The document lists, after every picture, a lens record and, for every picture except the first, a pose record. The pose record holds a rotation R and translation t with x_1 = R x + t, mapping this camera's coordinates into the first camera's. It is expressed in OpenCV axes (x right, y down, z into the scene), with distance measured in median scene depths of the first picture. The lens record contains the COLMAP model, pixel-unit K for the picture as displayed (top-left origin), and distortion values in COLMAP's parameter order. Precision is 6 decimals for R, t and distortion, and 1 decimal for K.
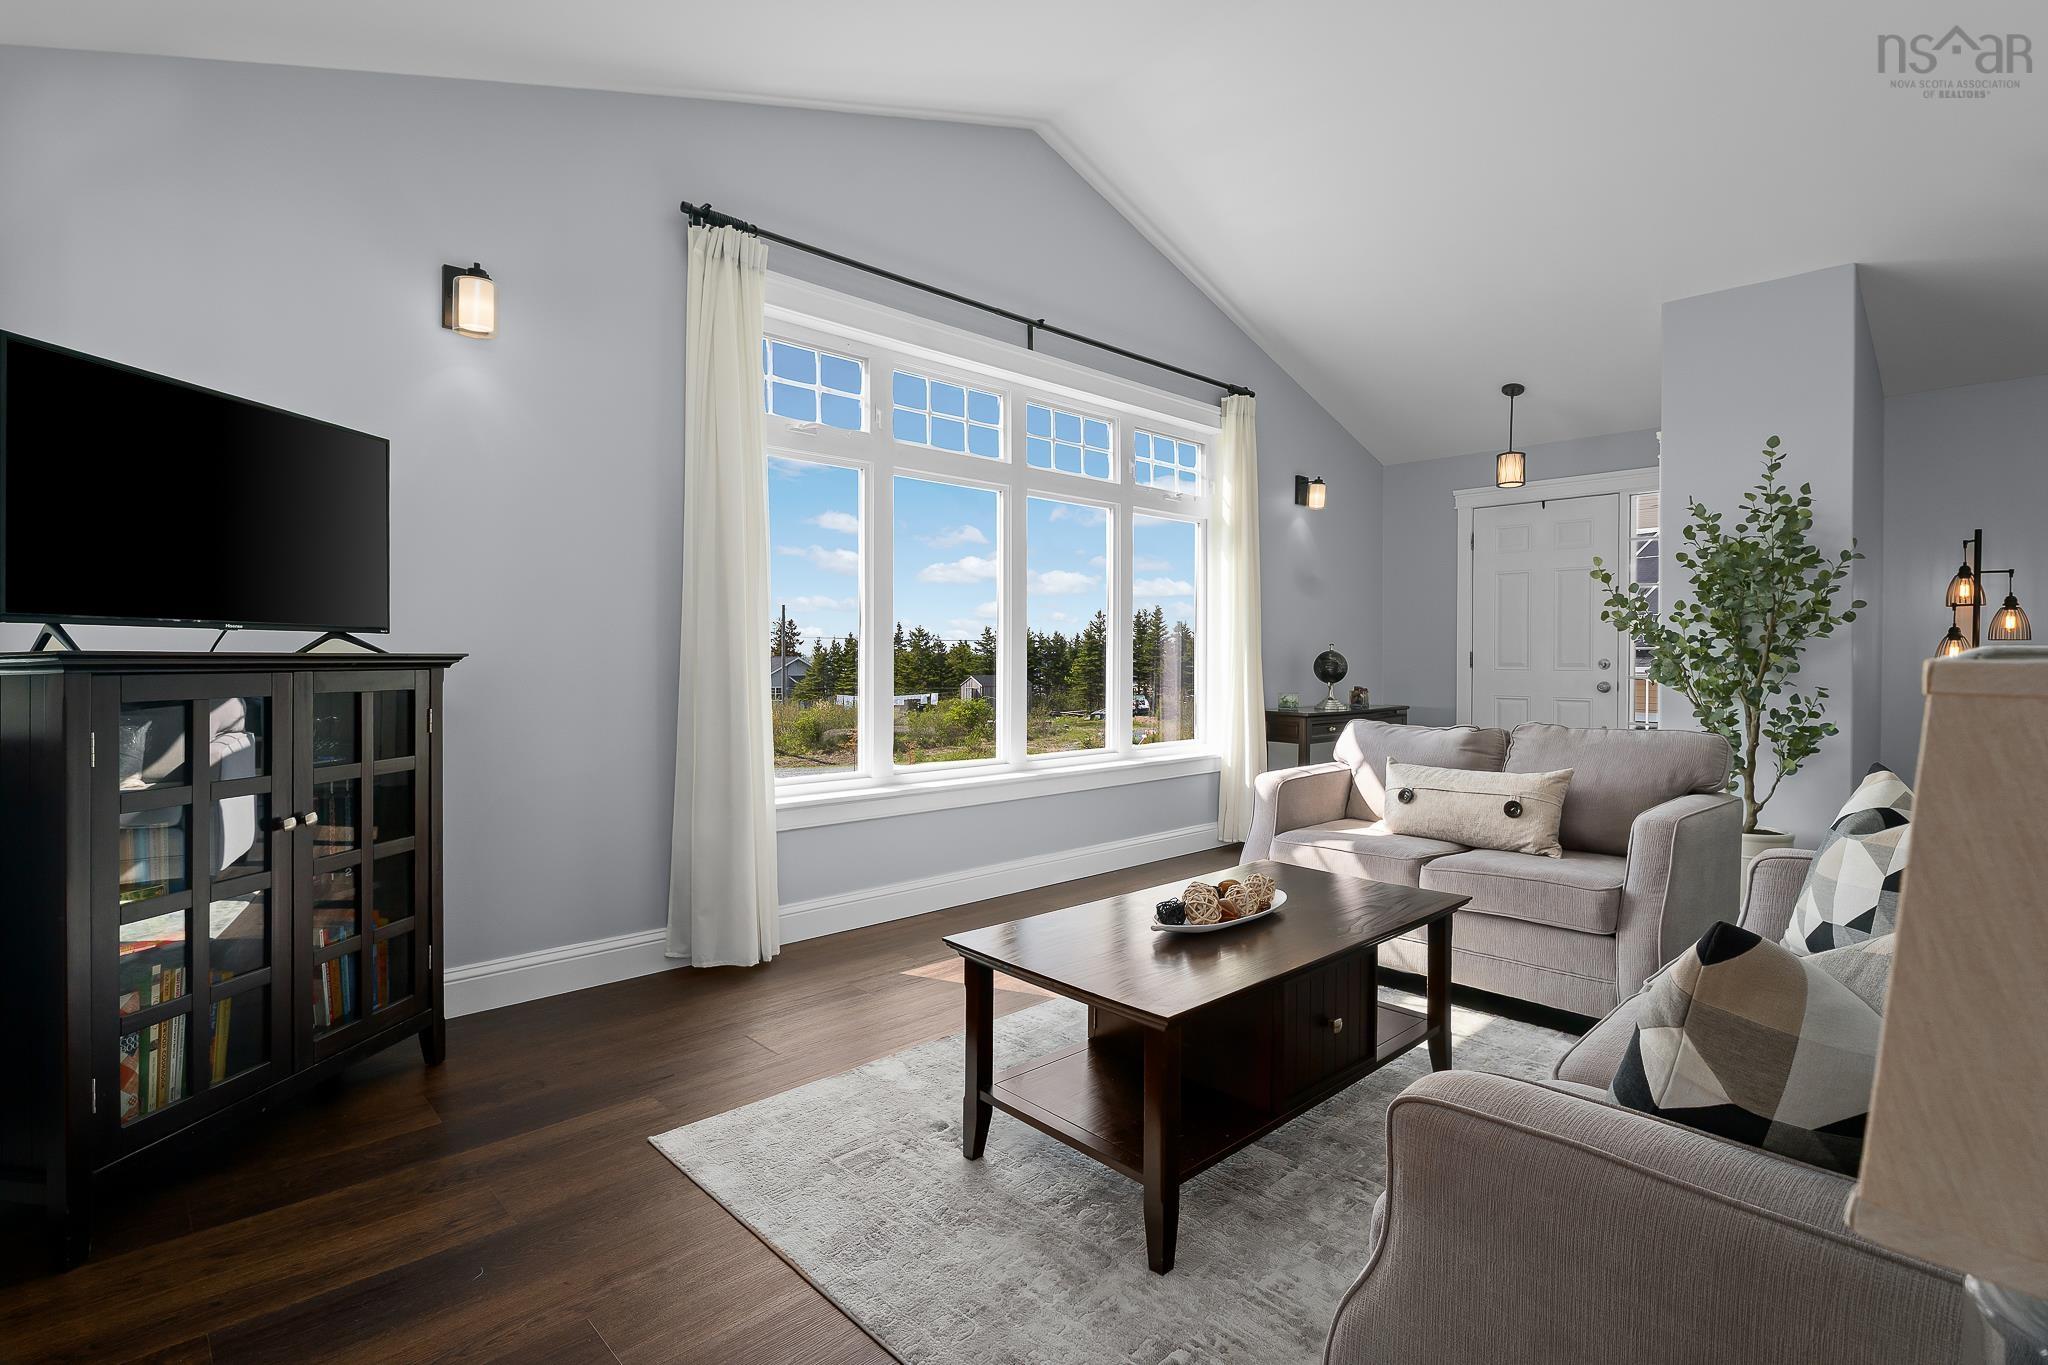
lens RADIAL K [[991.6, 0, 996.1], [0, 991.6, 675.9], [0, 0, 1]] dist [-0.004839, -0.001949]
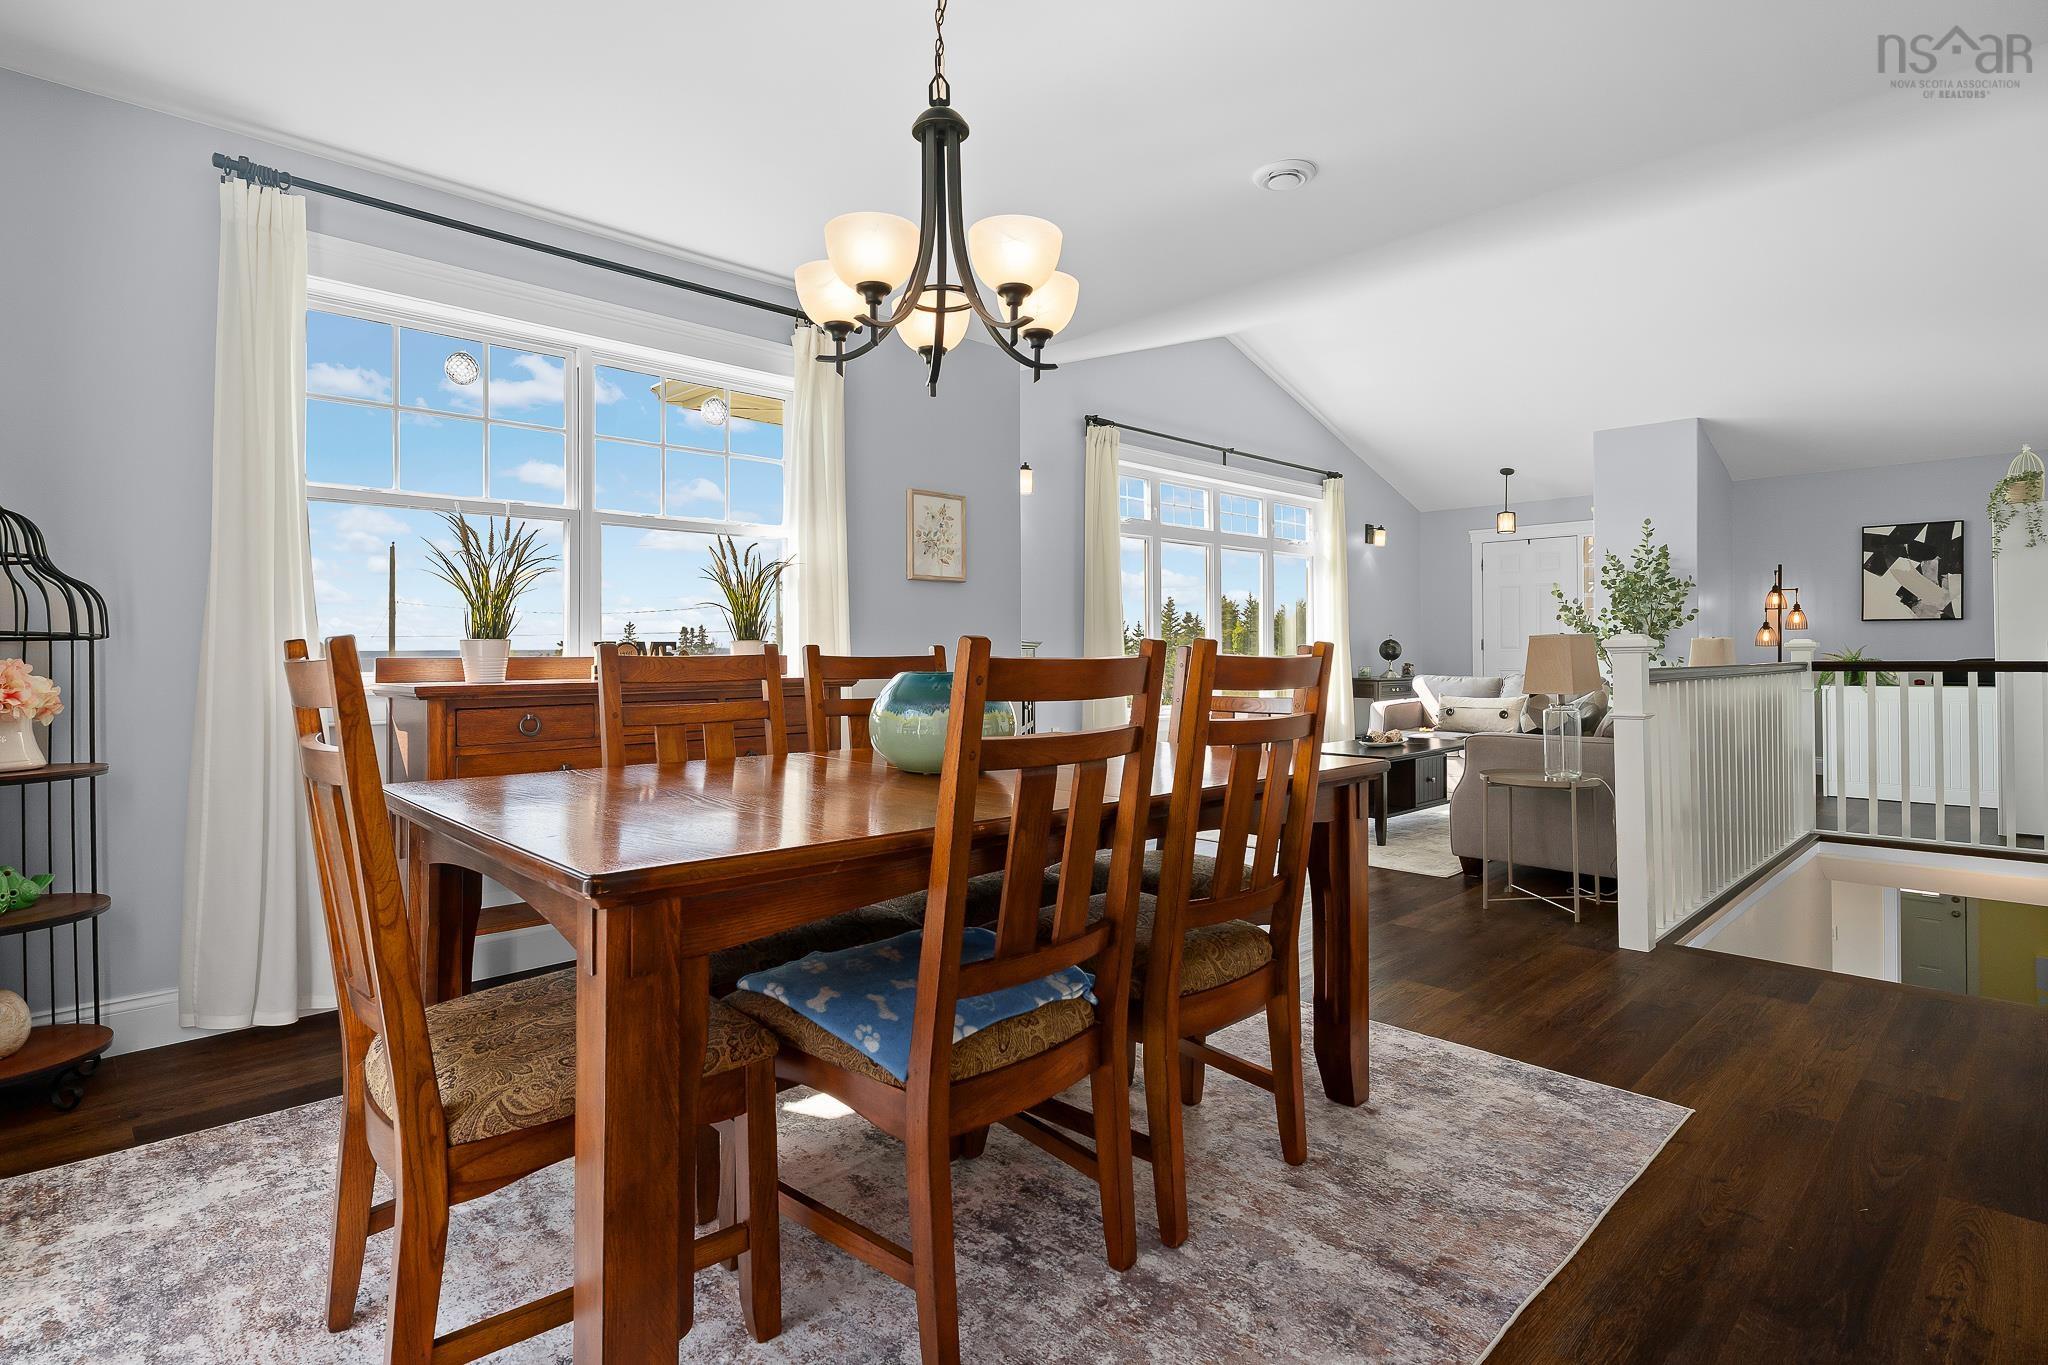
lens RADIAL K [[991.6, 0, 1009.6], [0, 991.6, 665.6], [0, 0, 1]] dist [-0.004839, -0.001949]
pose [[0.999960, -0.007841, 0.004234, -0.348631], [0.007847, 0.999968, -0.001456, 0.018369], [-0.004222, 0.001490, 0.999990, -0.717117]]
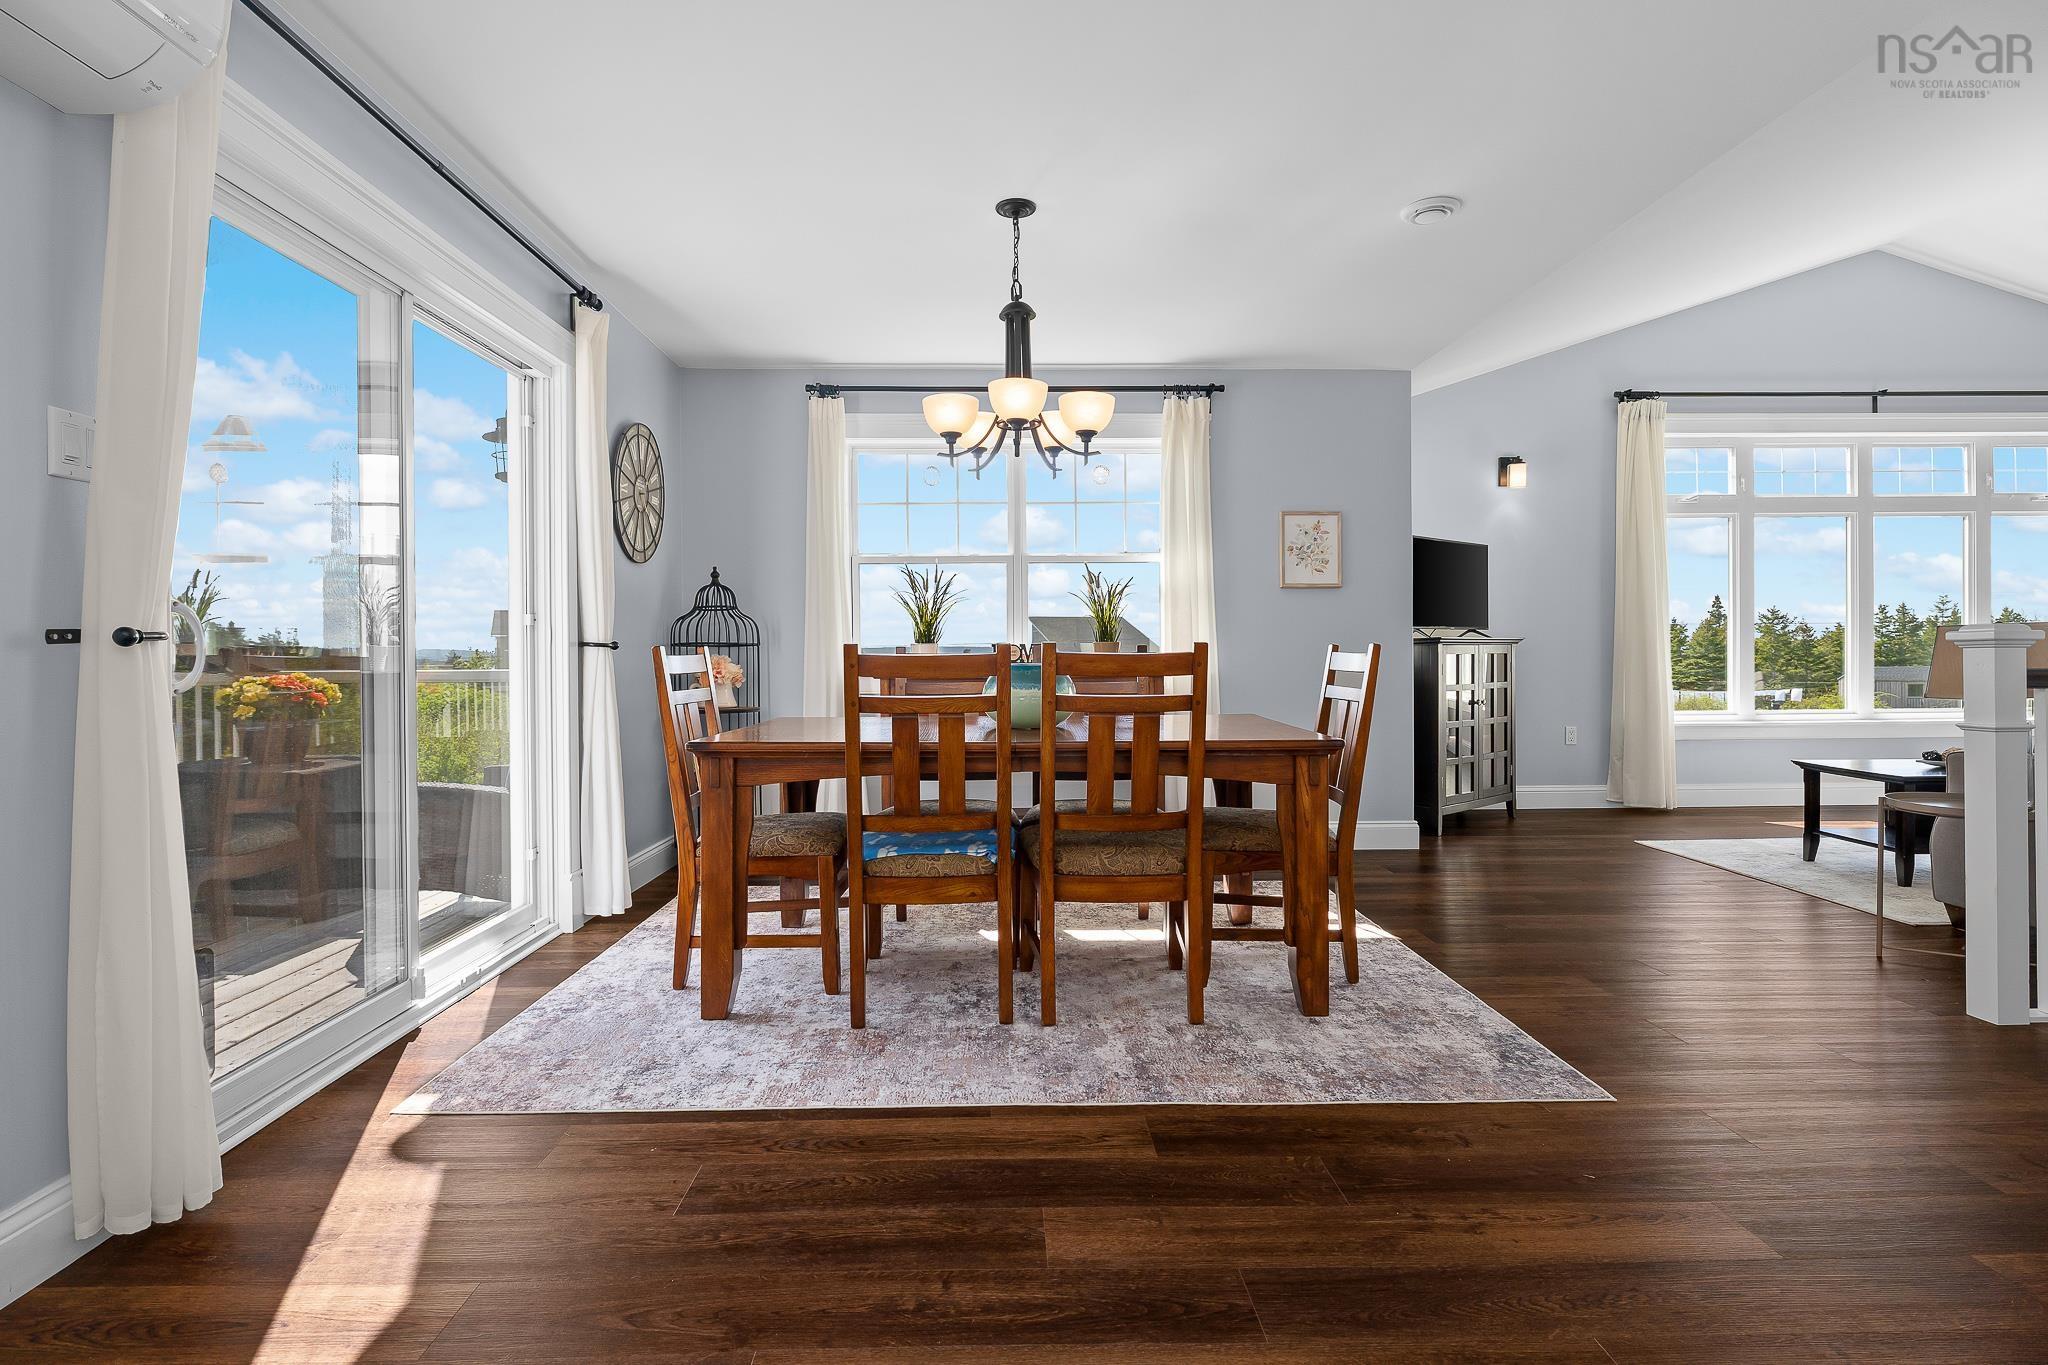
lens RADIAL K [[991.6, 0, 1041.2], [0, 991.6, 667.2], [0, 0, 1]] dist [-0.004839, -0.001949]
pose [[0.755102, -0.001476, -0.655606, 0.058564], [0.000601, 0.999999, -0.001560, 0.024295], [0.655607, 0.000784, 0.755102, -0.784262]]
